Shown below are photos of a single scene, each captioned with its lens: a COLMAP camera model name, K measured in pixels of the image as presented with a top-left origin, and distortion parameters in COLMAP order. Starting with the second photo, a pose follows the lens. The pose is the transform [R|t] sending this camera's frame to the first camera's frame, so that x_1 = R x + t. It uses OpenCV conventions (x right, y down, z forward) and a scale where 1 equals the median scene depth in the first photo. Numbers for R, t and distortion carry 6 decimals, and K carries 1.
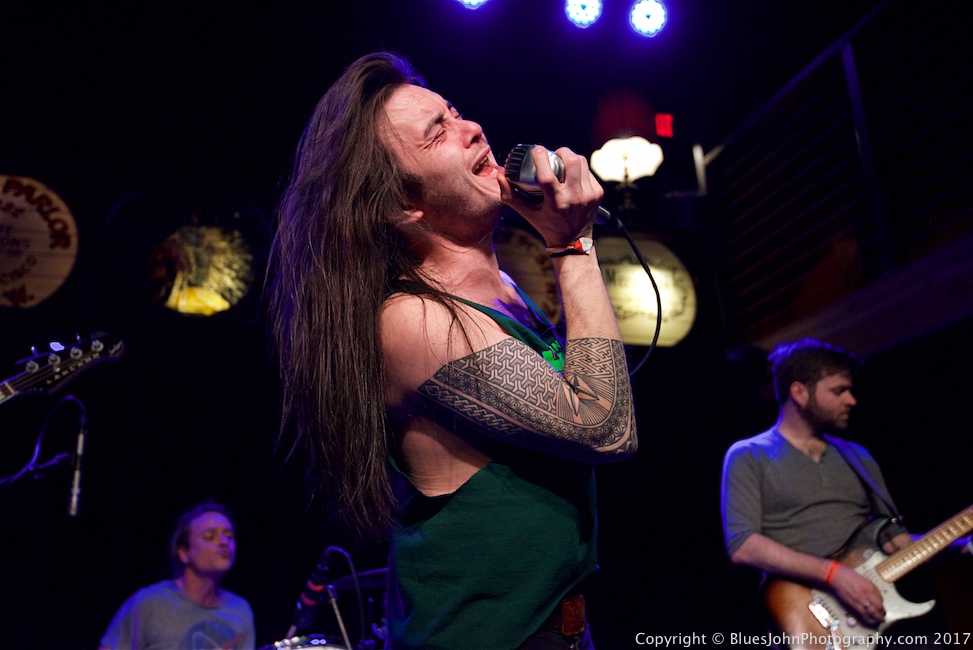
lens RADIAL K [[932.1, 0, 488.6], [0, 932.1, 331.9], [0, 0, 1]] dist [0.042680, 0.000000]
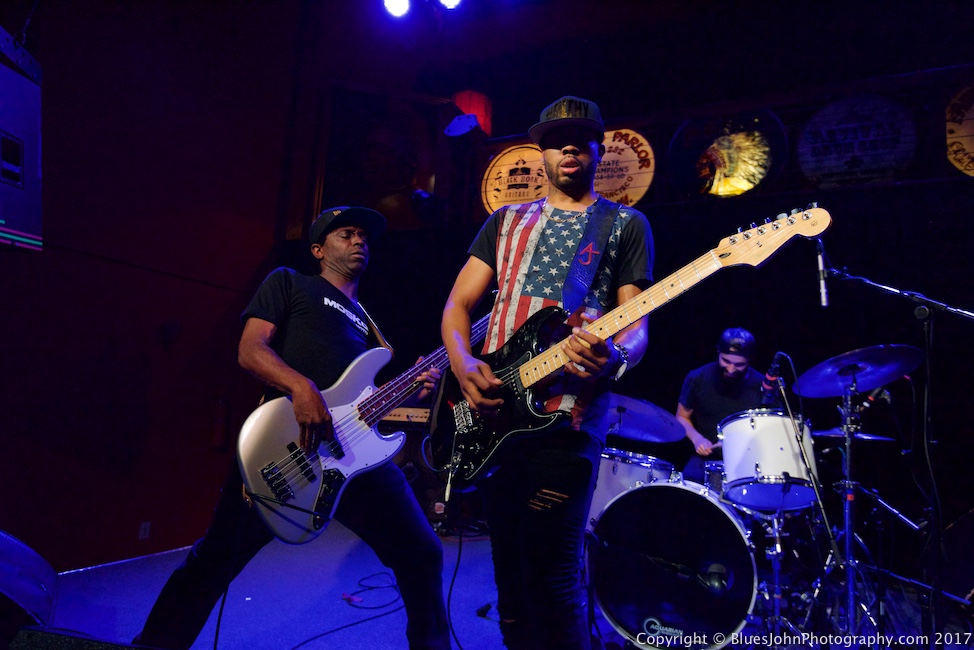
lens RADIAL K [[586.6, 0, 488.8], [0, 586.6, 328.1], [0, 0, 1]] dist [0.005942, -0.022657]
pose [[0.701932, 0.005955, -0.712219, 0.086268], [0.136632, 0.980267, 0.142854, 0.002220], [0.699016, -0.197586, 0.687267, 0.038872]]
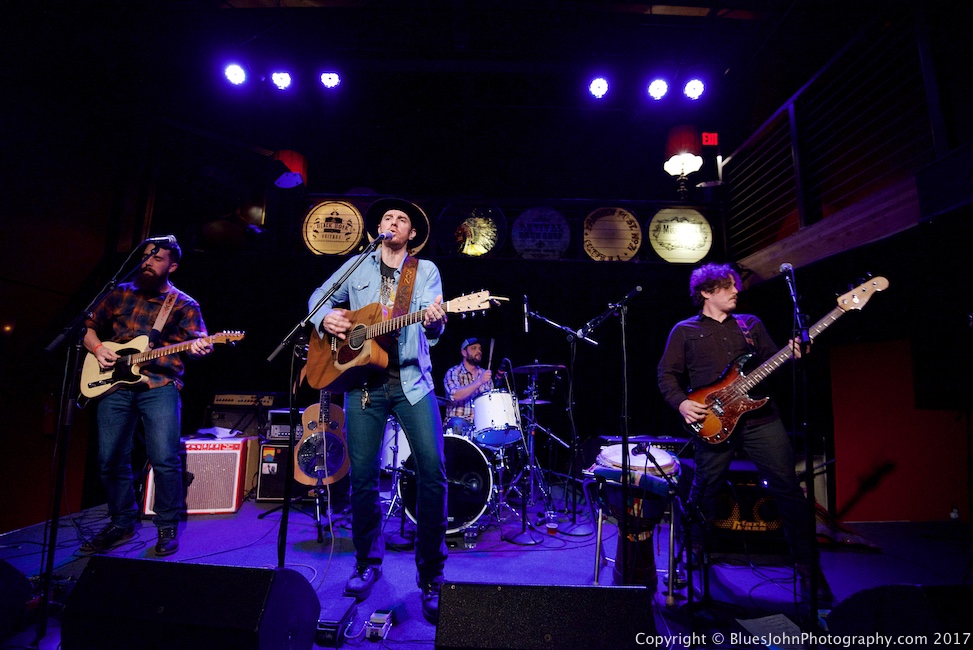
lens RADIAL K [[447.9, 0, 486.2], [0, 447.9, 323.7], [0, 0, 1]] dist [-0.010930, -0.015939]
pose [[0.941899, 0.027917, -0.334733, 0.109124], [0.034994, 0.982961, 0.180450, -0.052521], [0.334067, -0.181679, 0.924874, -0.095638]]
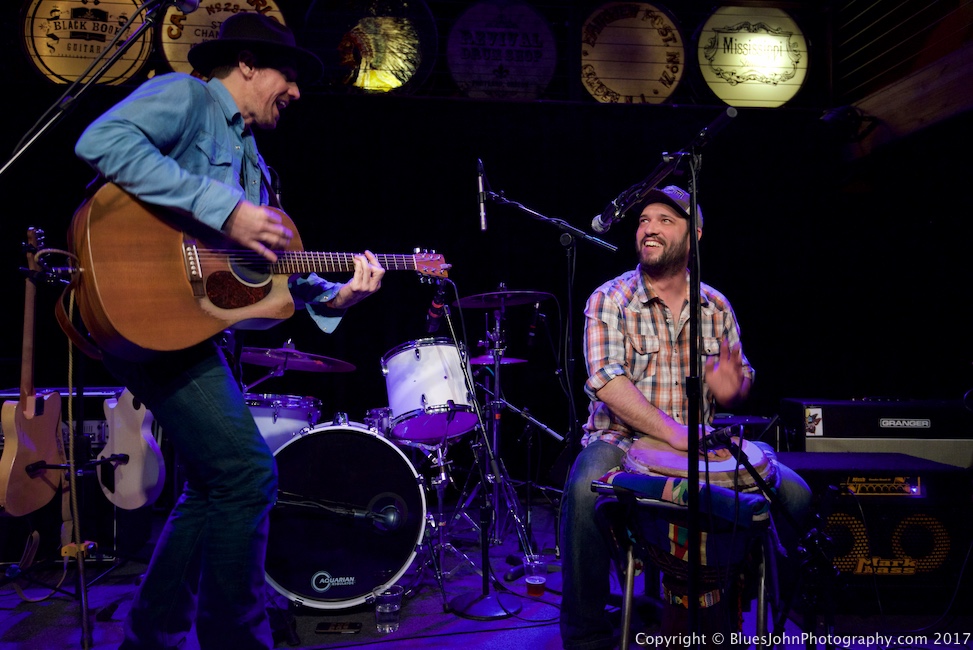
lens RADIAL K [[751.3, 0, 486.1], [0, 751.3, 332.1], [0, 0, 1]] dist [0.029249, -0.011306]
pose [[0.974031, 0.046208, -0.221652, 0.076121], [0.024820, 0.951263, 0.307380, -0.019147], [0.225052, -0.304899, 0.925412, -0.023873]]
